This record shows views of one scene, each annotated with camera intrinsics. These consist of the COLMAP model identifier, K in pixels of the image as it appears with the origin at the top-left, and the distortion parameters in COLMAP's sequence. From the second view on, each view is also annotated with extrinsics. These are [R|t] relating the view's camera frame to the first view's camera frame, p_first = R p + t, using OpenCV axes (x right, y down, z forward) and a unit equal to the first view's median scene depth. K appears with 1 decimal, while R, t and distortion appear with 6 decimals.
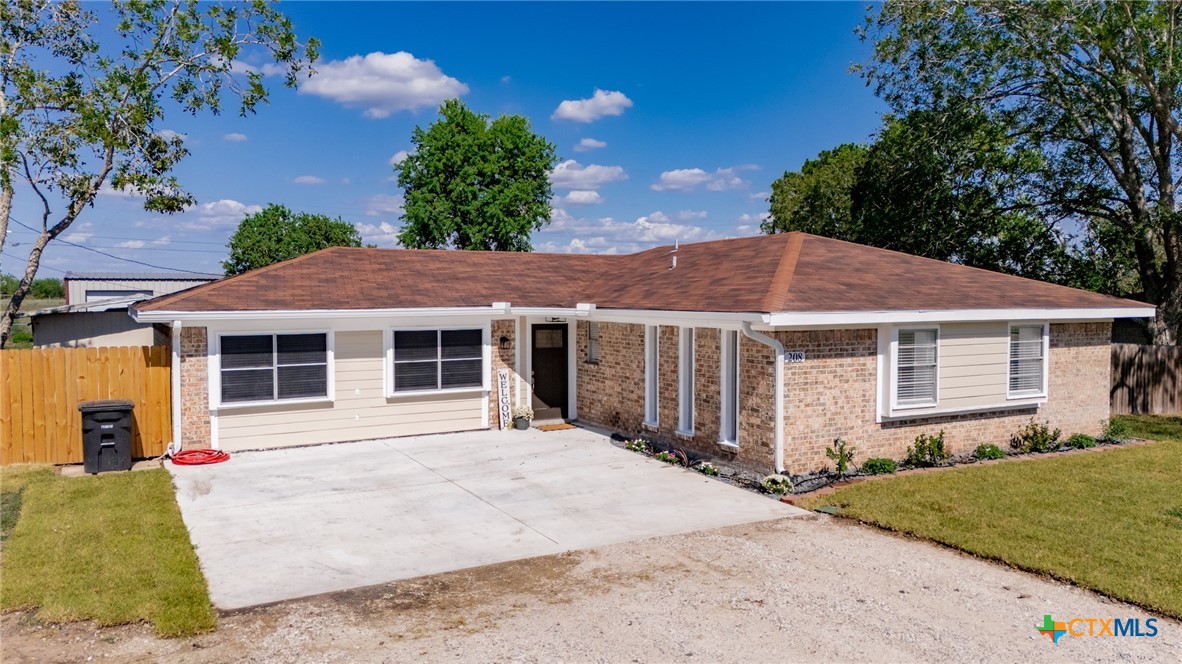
lens RADIAL K [[862.6, 0, 591.1], [0, 862.6, 337.7], [0, 0, 1]] dist [0.070034, -0.057089]
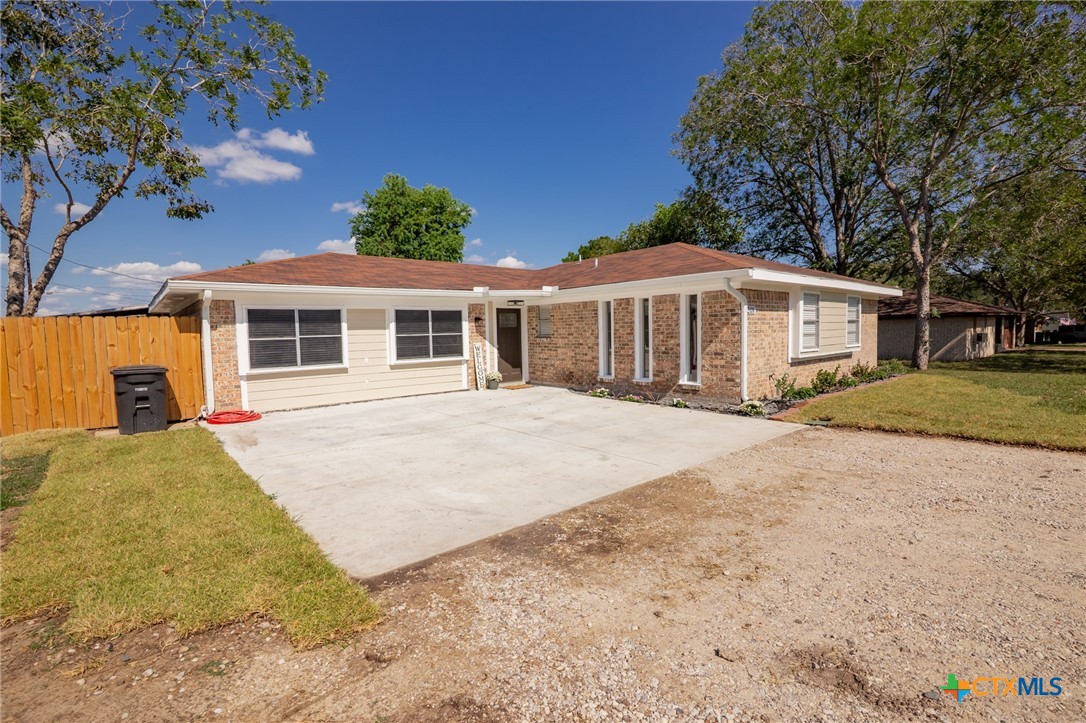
lens RADIAL K [[496.2, 0, 543.6], [0, 496.2, 361.4], [0, 0, 1]] dist [-0.026576, 0.005058]
pose [[0.977712, -0.031759, 0.207533, -0.186400], [0.030514, 0.999492, 0.009198, 0.070748], [-0.207720, -0.002661, 0.978185, 0.304600]]
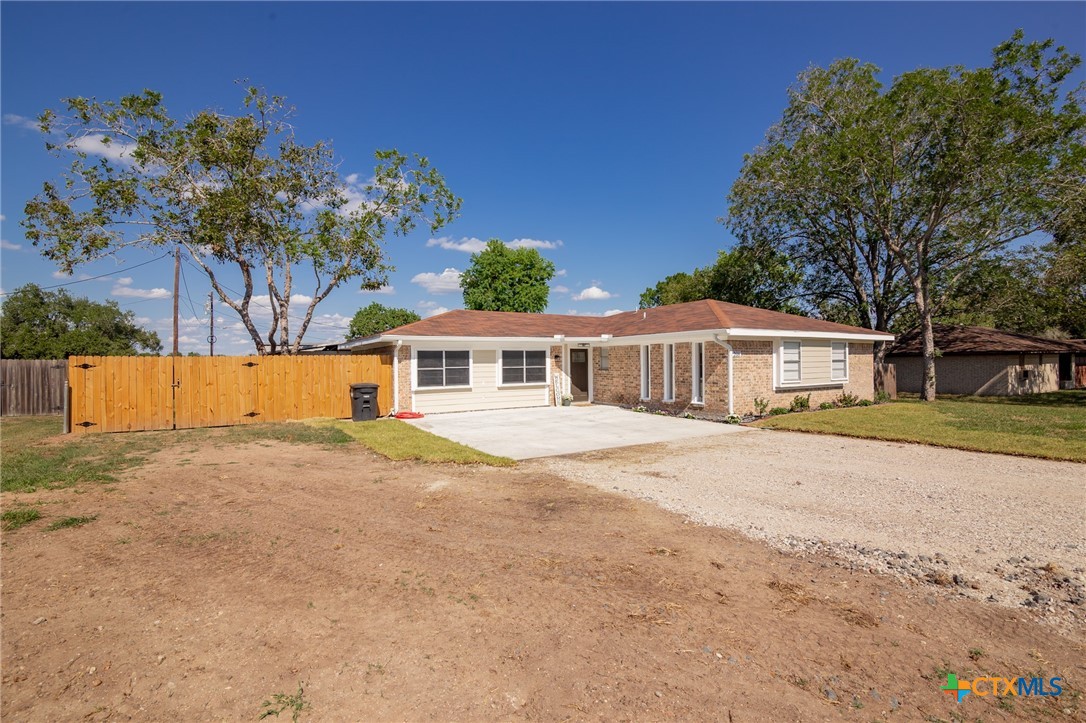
lens RADIAL K [[496.2, 0, 543.3], [0, 496.2, 362.1], [0, 0, 1]] dist [-0.026576, 0.005058]
pose [[0.999010, -0.008355, 0.043692, -0.204630], [0.010632, 0.998583, -0.052147, 0.079729], [-0.043194, 0.052560, 0.997683, -0.055903]]
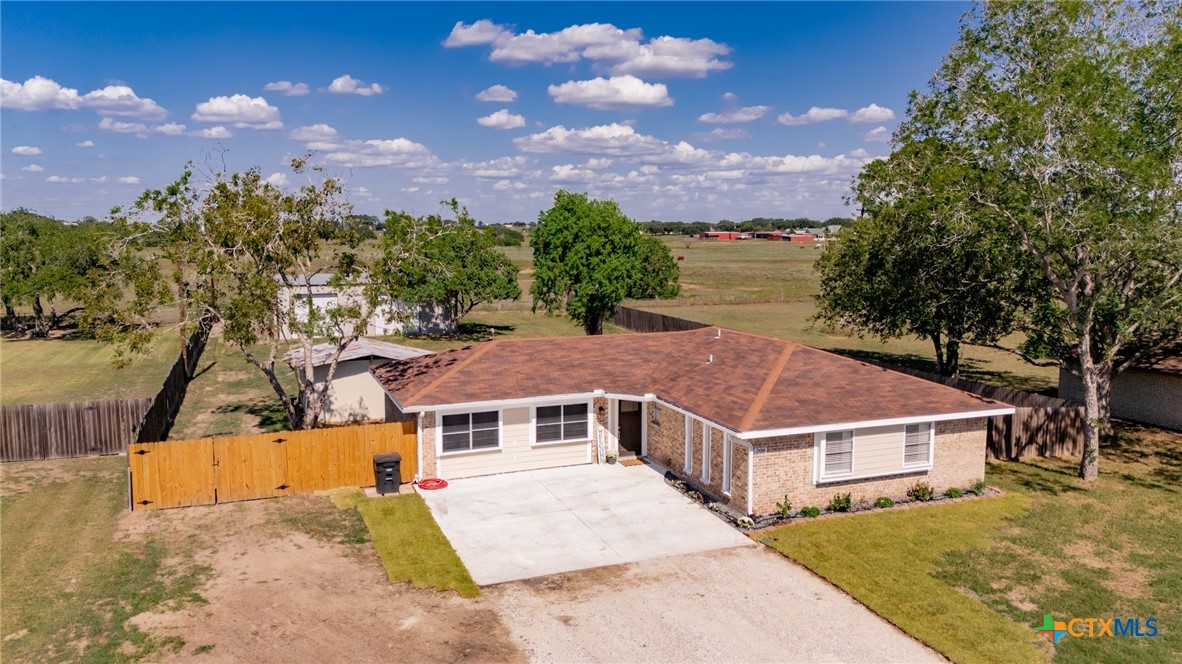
lens RADIAL K [[862.6, 0, 589.0], [0, 862.6, 324.5], [0, 0, 1]] dist [0.070034, -0.057089]
pose [[0.991475, 0.016931, -0.129195, 0.095966], [-0.008736, 0.997928, 0.063738, -0.301565], [0.130006, -0.062066, 0.989569, -0.691882]]
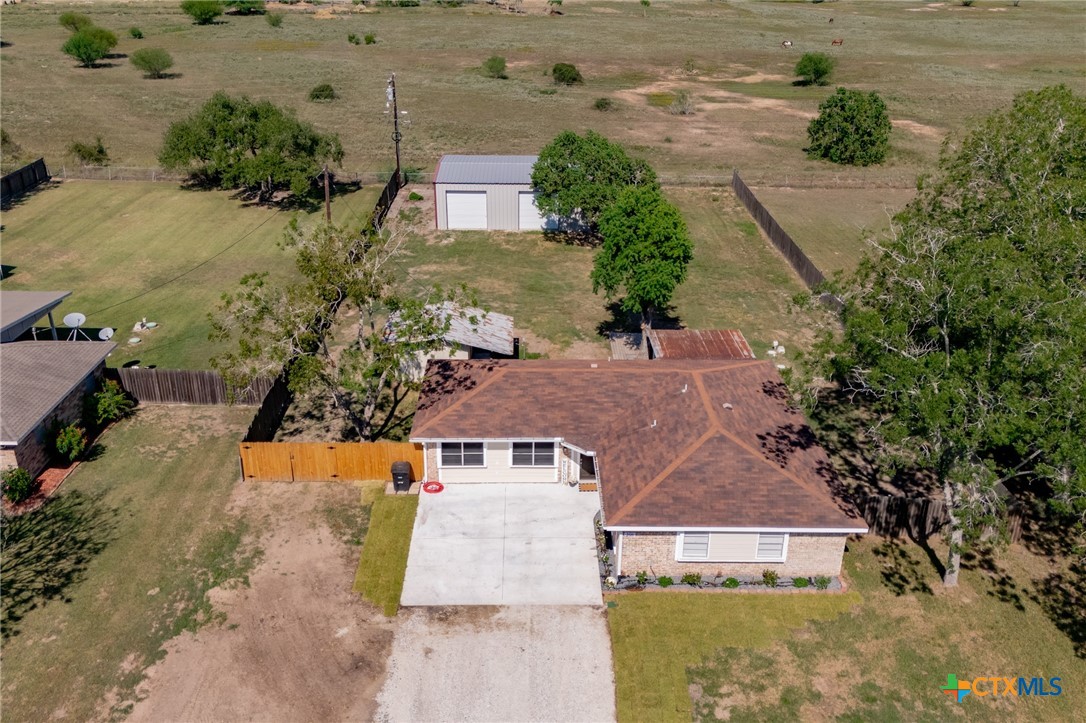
lens RADIAL K [[935.8, 0, 542.2], [0, 935.8, 355.2], [0, 0, 1]] dist [0.087372, -0.076081]
pose [[0.885231, 0.199442, -0.420225, 0.877857], [-0.034499, 0.929077, 0.368274, -1.201167], [0.463871, -0.311510, 0.829328, -0.965320]]
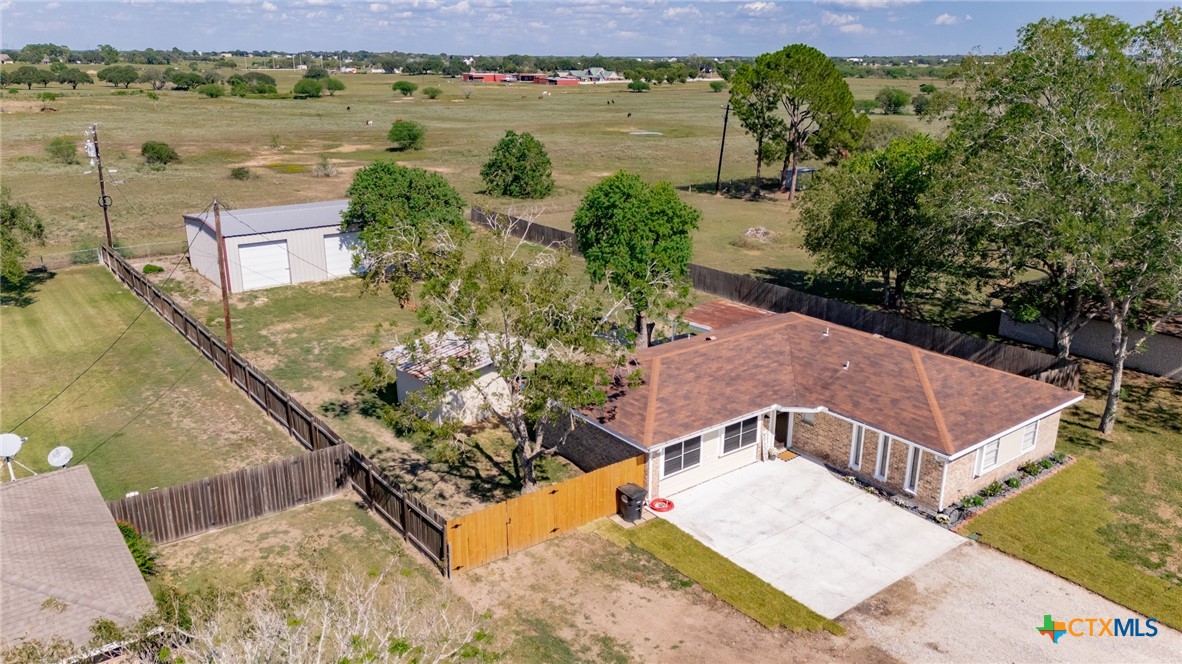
lens RADIAL K [[862.6, 0, 586.7], [0, 862.6, 324.9], [0, 0, 1]] dist [0.070034, -0.057089]
pose [[0.988050, -0.039254, 0.149053, -0.892448], [0.001366, 0.969220, 0.246193, -0.769977], [-0.154129, -0.243047, 0.957691, -0.826697]]
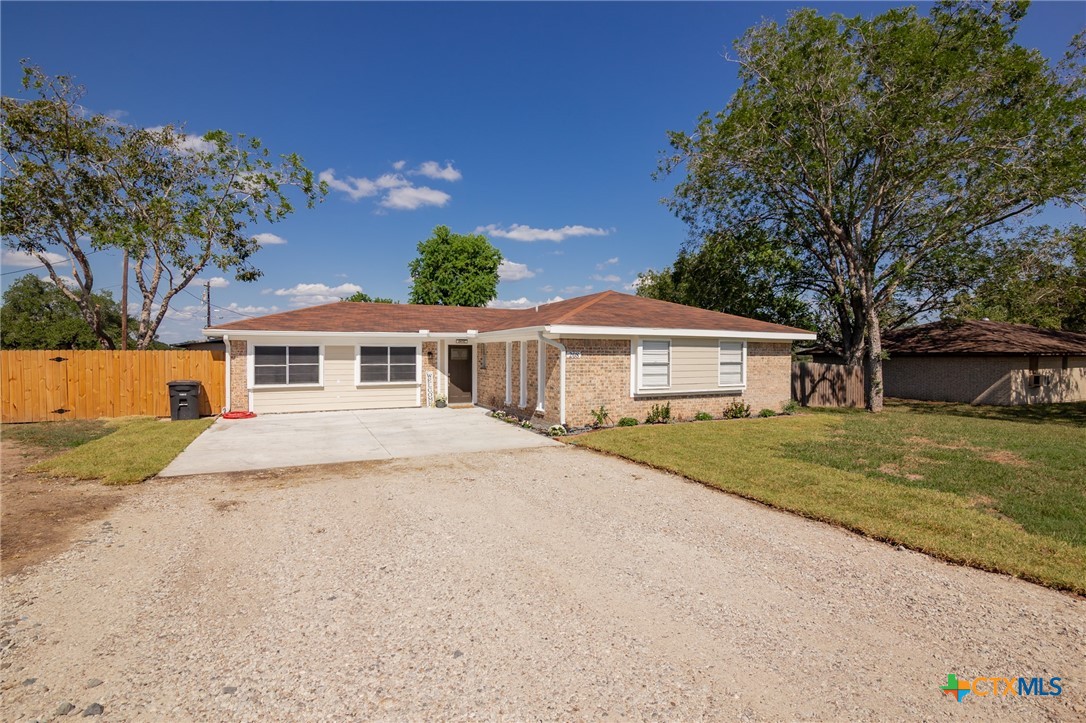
lens RADIAL K [[514.0, 0, 543.9], [0, 514.0, 362.6], [0, 0, 1]] dist [-0.024866, 0.003201]
pose [[0.998706, 0.005835, -0.050524, 0.197338], [-0.007612, 0.999356, -0.035063, 0.061968], [0.050287, 0.035403, 0.998107, 0.023145]]
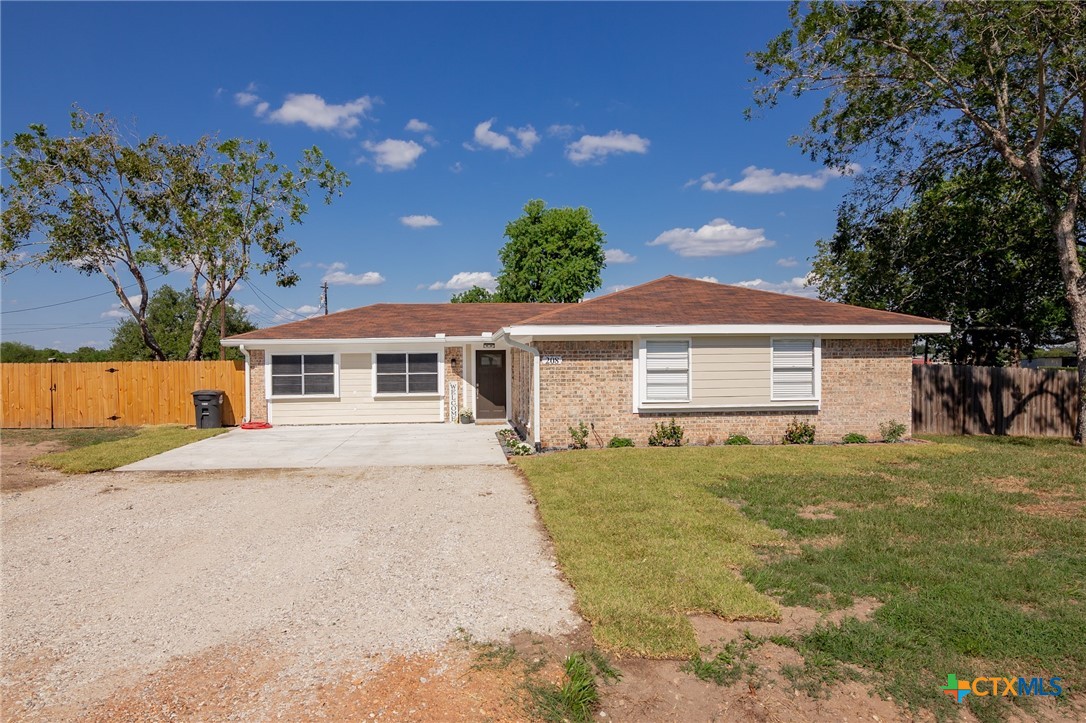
lens RADIAL K [[701.3, 0, 508.0], [0, 701.3, 376.3], [0, 0, 1]] dist [-0.024596, 0.003771]
pose [[0.907861, 0.001774, -0.419267, 0.550600], [-0.013424, 0.999601, -0.024837, 0.065800], [0.419056, 0.028177, 0.907523, -0.028665]]
